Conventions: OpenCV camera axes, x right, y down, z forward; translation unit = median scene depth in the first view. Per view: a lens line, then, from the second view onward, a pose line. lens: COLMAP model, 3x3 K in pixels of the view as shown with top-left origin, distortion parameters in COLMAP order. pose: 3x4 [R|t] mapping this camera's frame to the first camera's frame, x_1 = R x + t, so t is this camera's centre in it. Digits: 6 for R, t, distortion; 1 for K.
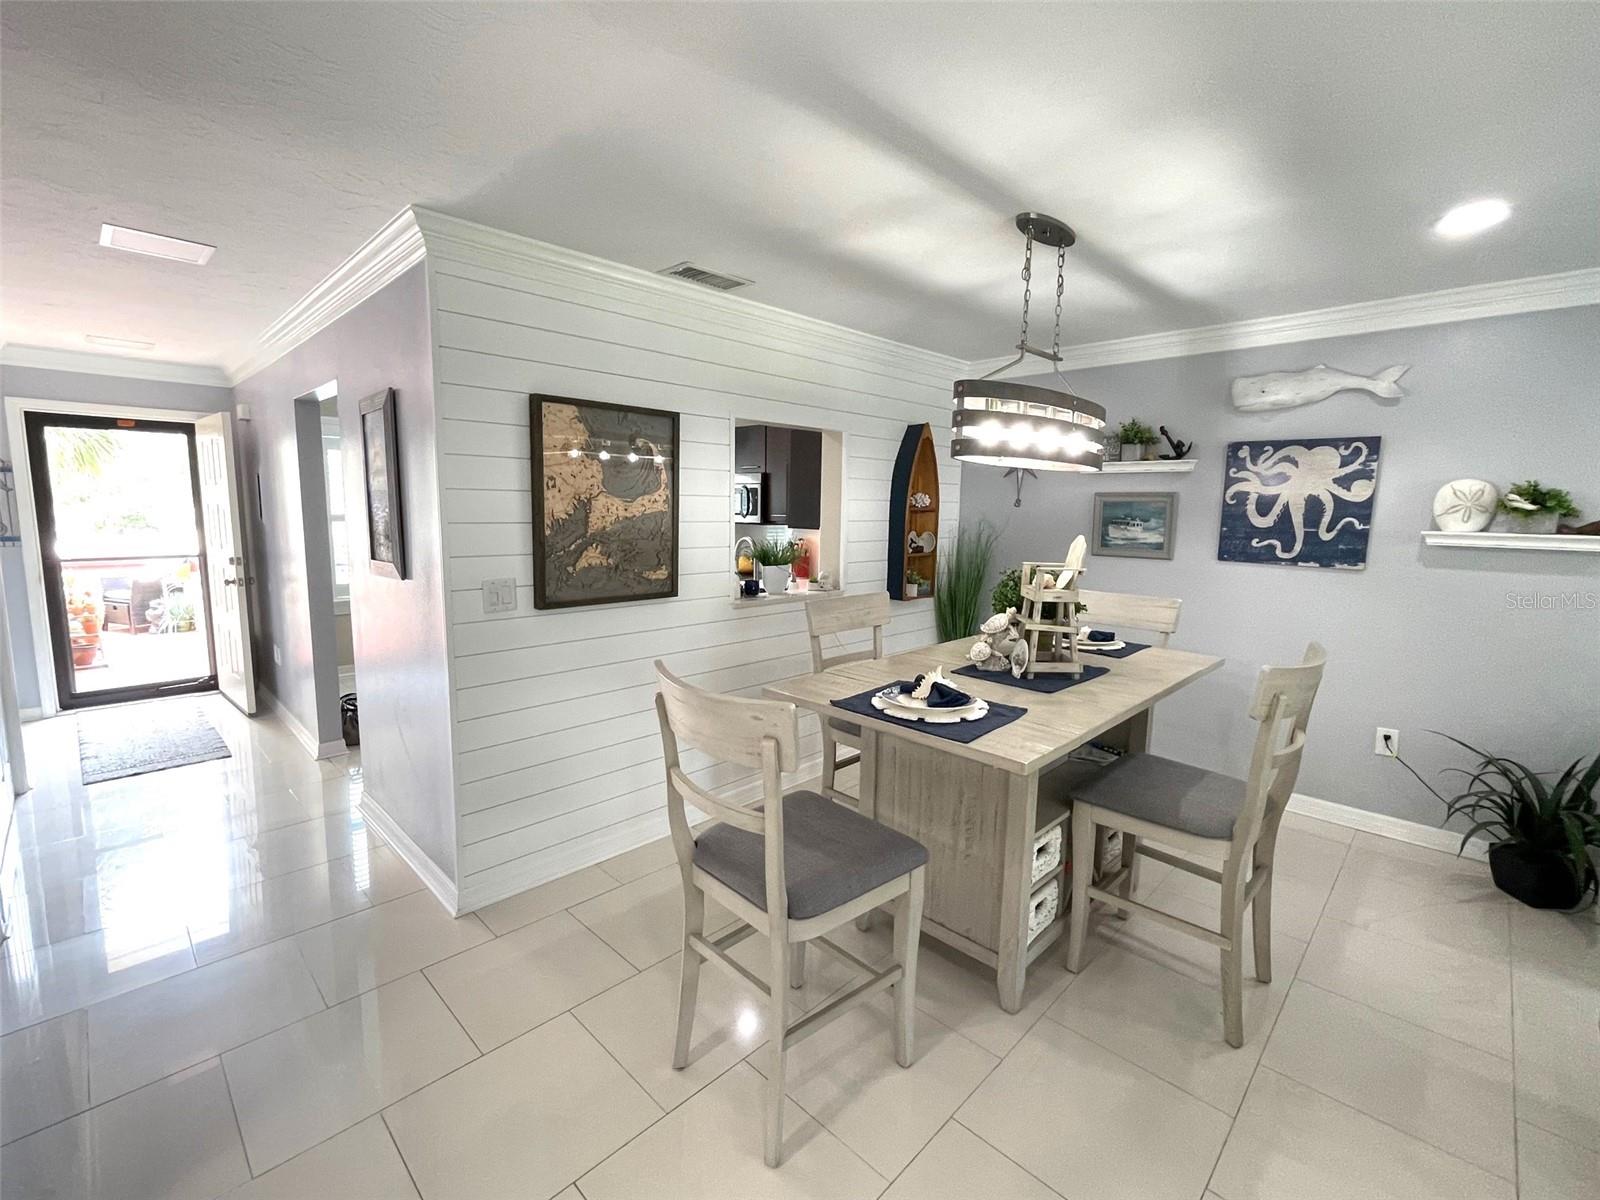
lens RADIAL K [[706.0, 0, 802.8], [0, 706.0, 595.4], [0, 0, 1]] dist [0.001684, 0.000648]
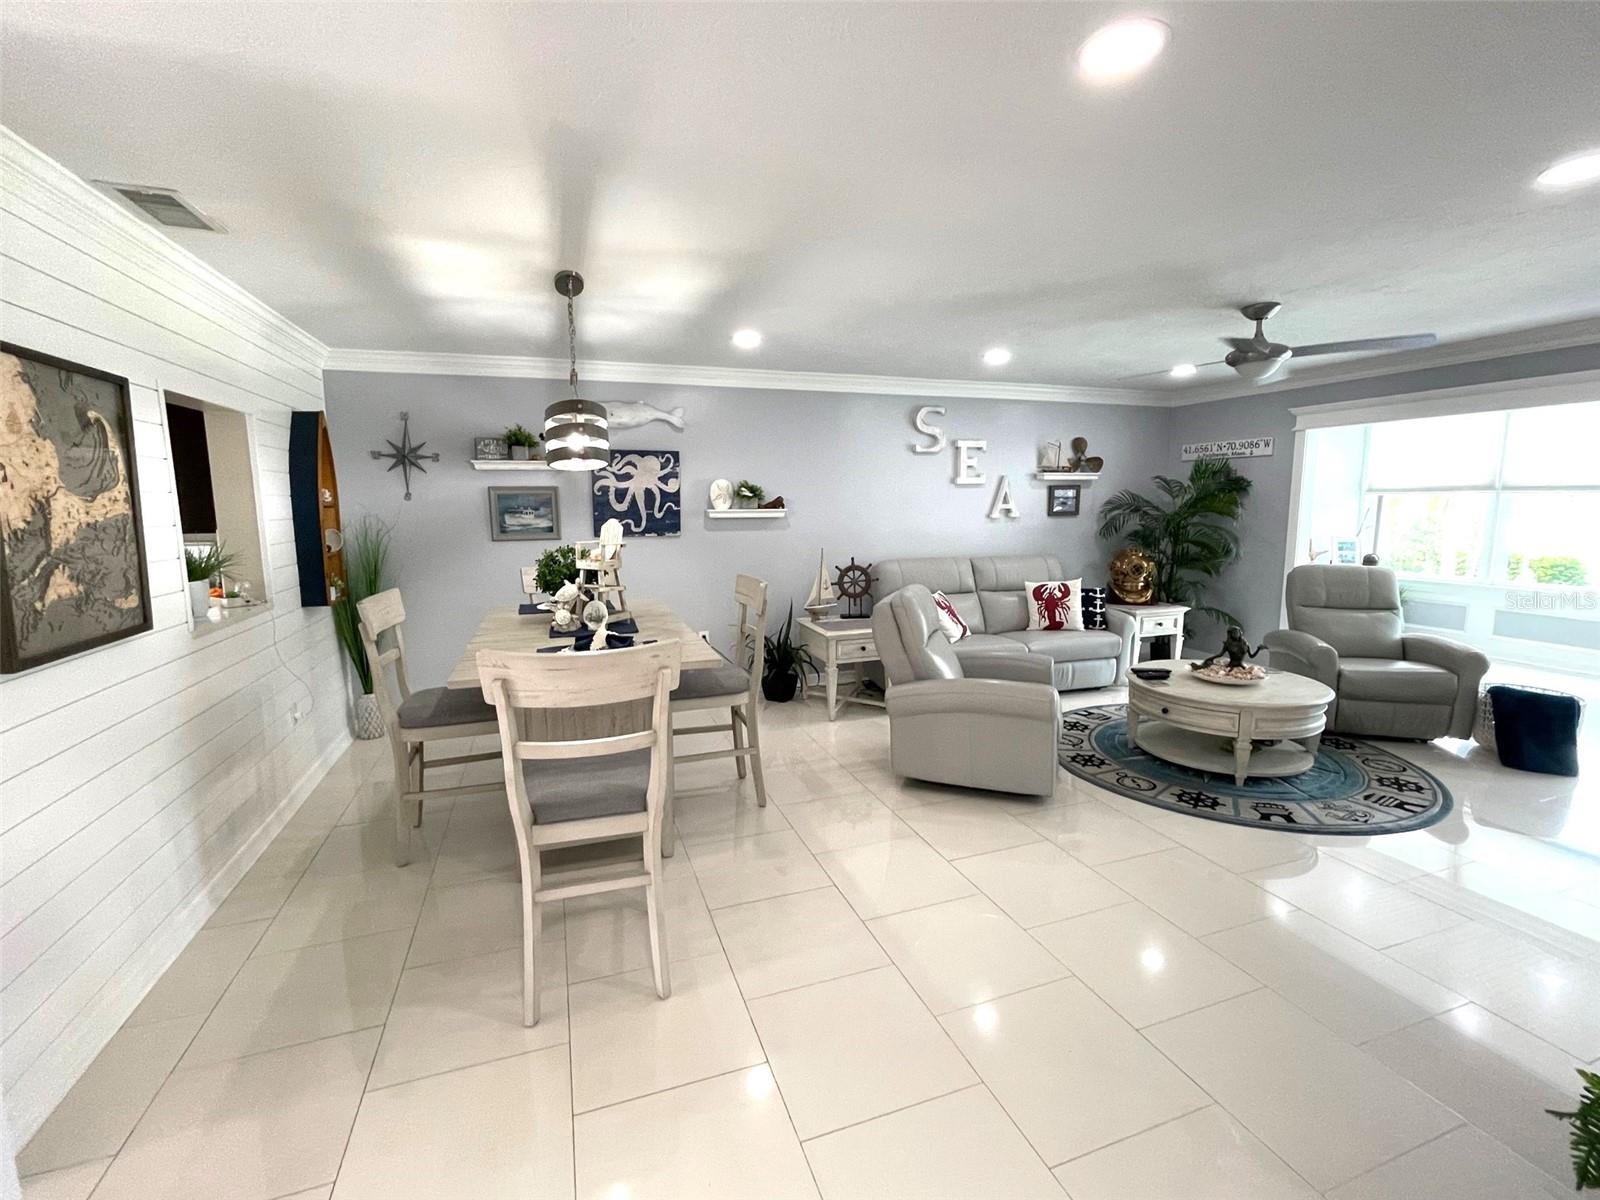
lens RADIAL K [[706.0, 0, 796.1], [0, 706.0, 594.3], [0, 0, 1]] dist [0.001684, 0.000648]
pose [[0.445022, -0.137059, 0.884969, -0.505511], [0.128375, 0.987776, 0.088425, -0.012766], [-0.886270, 0.074257, 0.457177, 0.060134]]
